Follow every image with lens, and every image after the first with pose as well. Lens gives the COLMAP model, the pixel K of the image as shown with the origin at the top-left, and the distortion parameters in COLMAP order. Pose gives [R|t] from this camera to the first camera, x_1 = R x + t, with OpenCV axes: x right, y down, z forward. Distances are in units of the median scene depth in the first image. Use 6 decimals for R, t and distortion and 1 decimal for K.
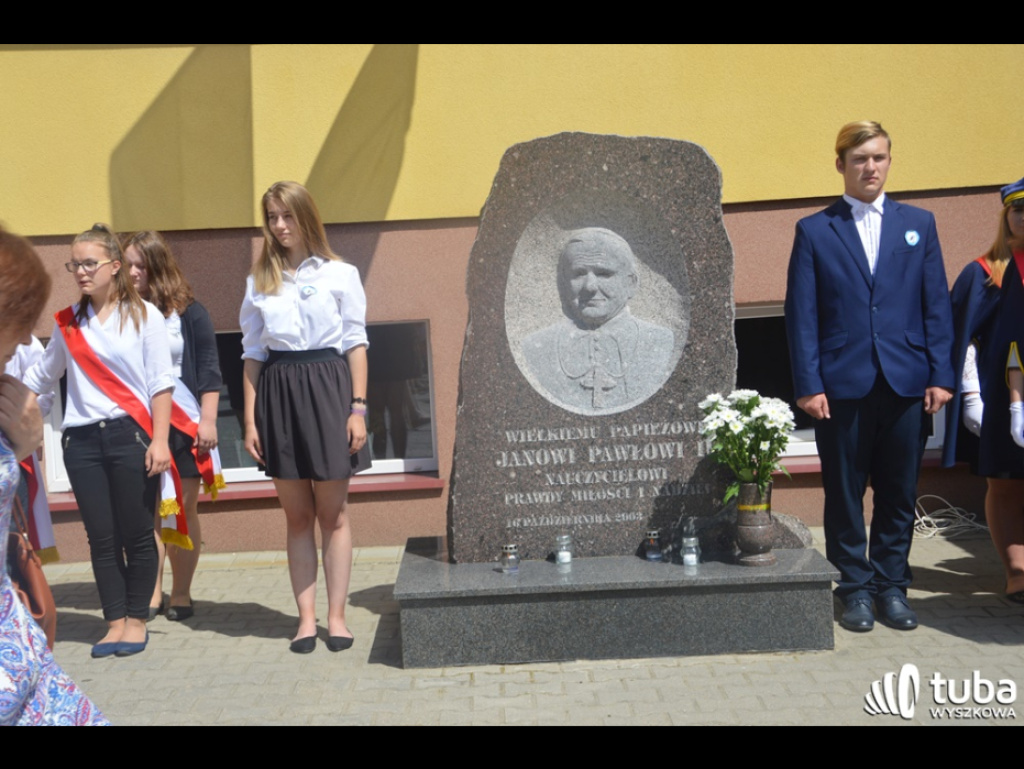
lens RADIAL K [[1659.9, 0, 484.0], [0, 1659.9, 398.4], [0, 0, 1]] dist [0.287669, 0.000000]
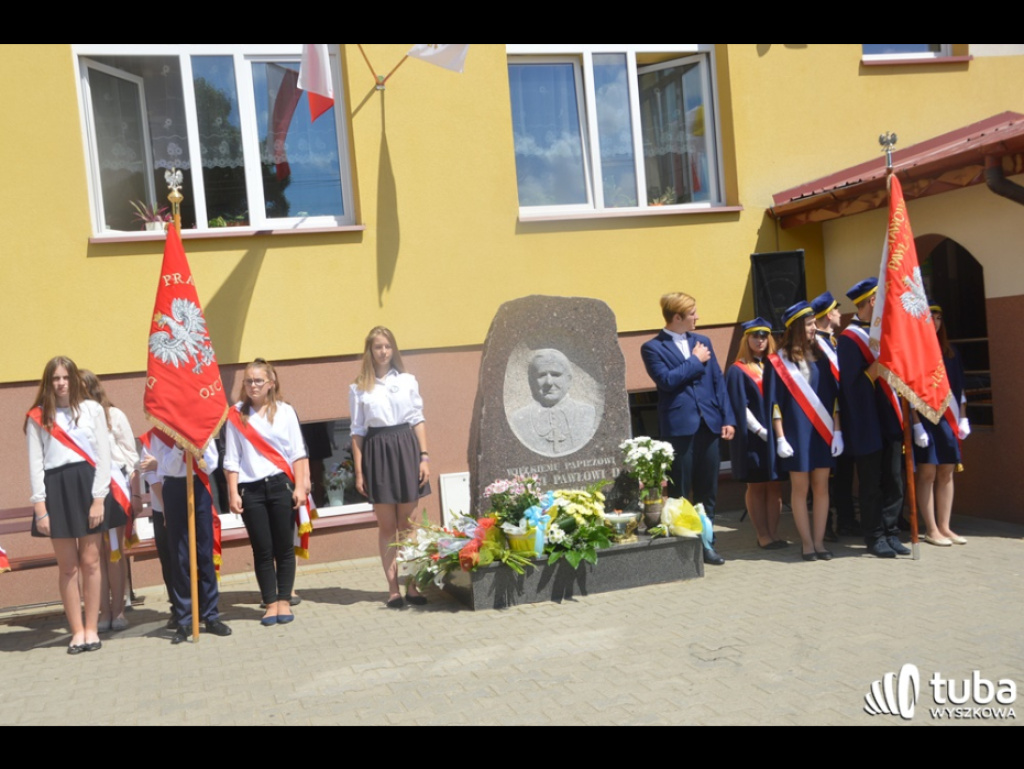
lens RADIAL K [[1158.0, 0, 484.6], [0, 1158.0, 406.6], [0, 0, 1]] dist [0.125742, 0.000000]
pose [[0.958875, -0.042848, 0.280574, -0.339563], [0.063186, 0.995958, -0.063843, 0.030450], [-0.276705, 0.078946, 0.957707, -0.132339]]
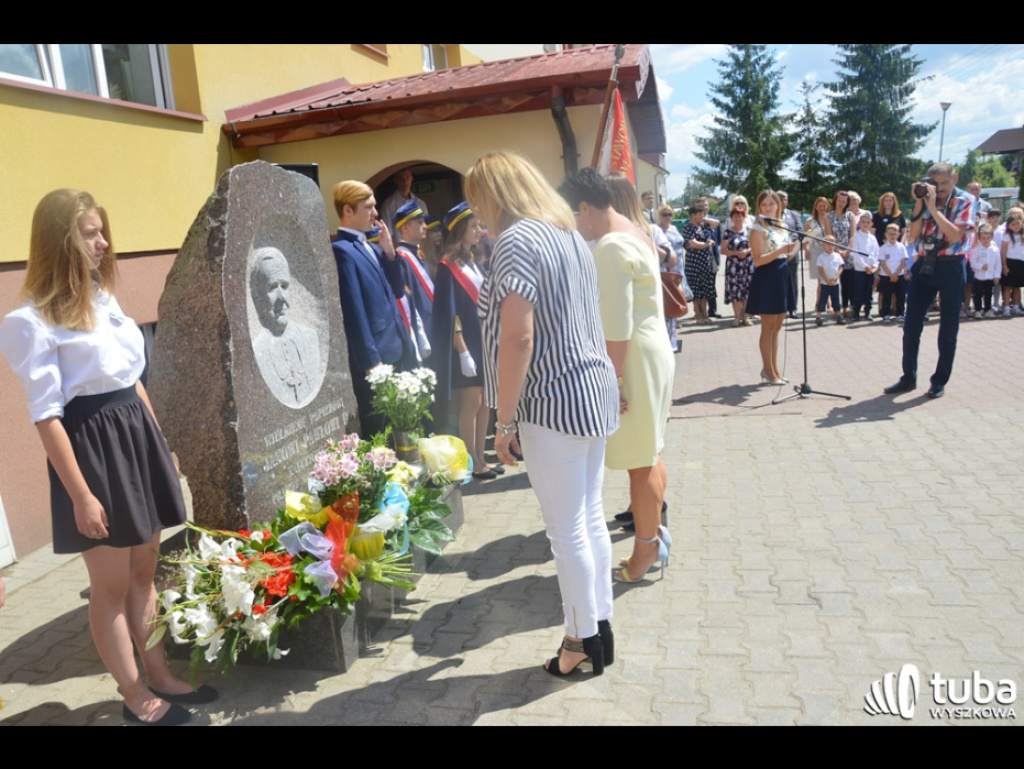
lens RADIAL K [[817.8, 0, 512.9], [0, 817.8, 391.9], [0, 0, 1]] dist [-0.167543, 0.126583]
pose [[0.237029, -0.157253, 0.958691, -0.438486], [0.165099, 0.978979, 0.119762, -0.043942], [-0.957371, 0.129892, 0.258008, 0.714484]]
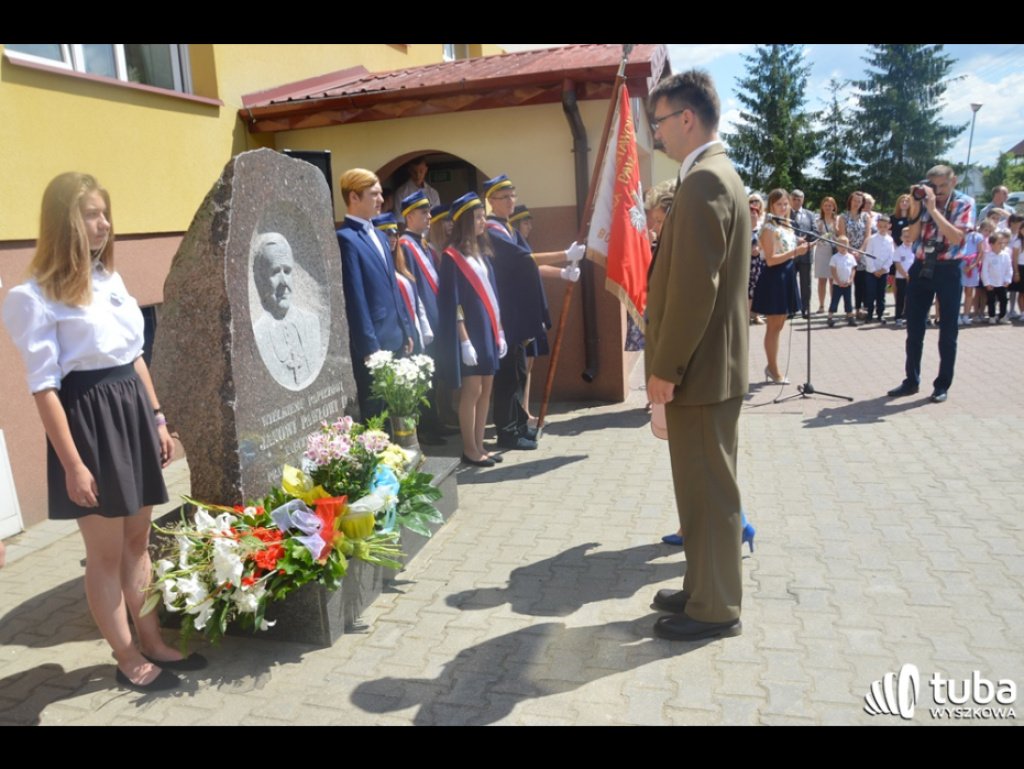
lens RADIAL K [[817.8, 0, 510.0], [0, 817.8, 398.4], [0, 0, 1]] dist [-0.167543, 0.126583]
pose [[0.265521, -0.167575, 0.949430, -0.446492], [0.136160, 0.981426, 0.135143, -0.041944], [-0.954442, 0.093391, 0.283407, 0.695061]]
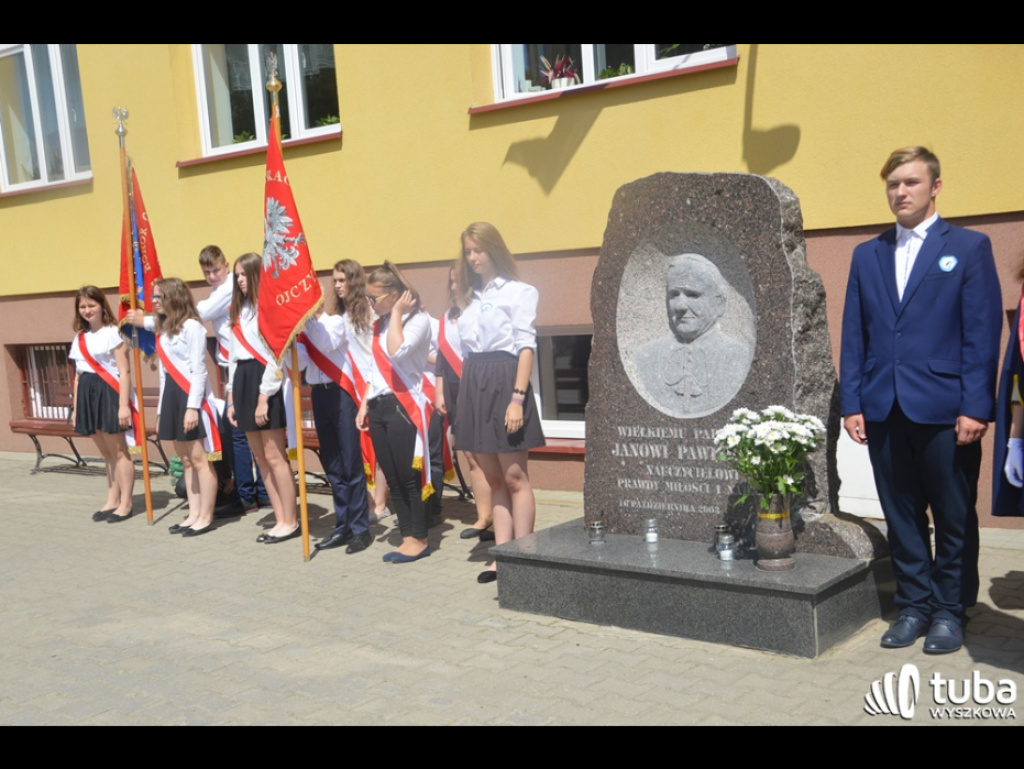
lens RADIAL K [[1248.6, 0, 511.4], [0, 1248.6, 391.2], [0, 0, 1]] dist [0.155387, 0.000000]
pose [[0.772195, 0.059239, -0.632618, 0.522595], [-0.030901, 0.997967, 0.055732, -0.053144], [0.634634, -0.023488, 0.772456, 0.259010]]
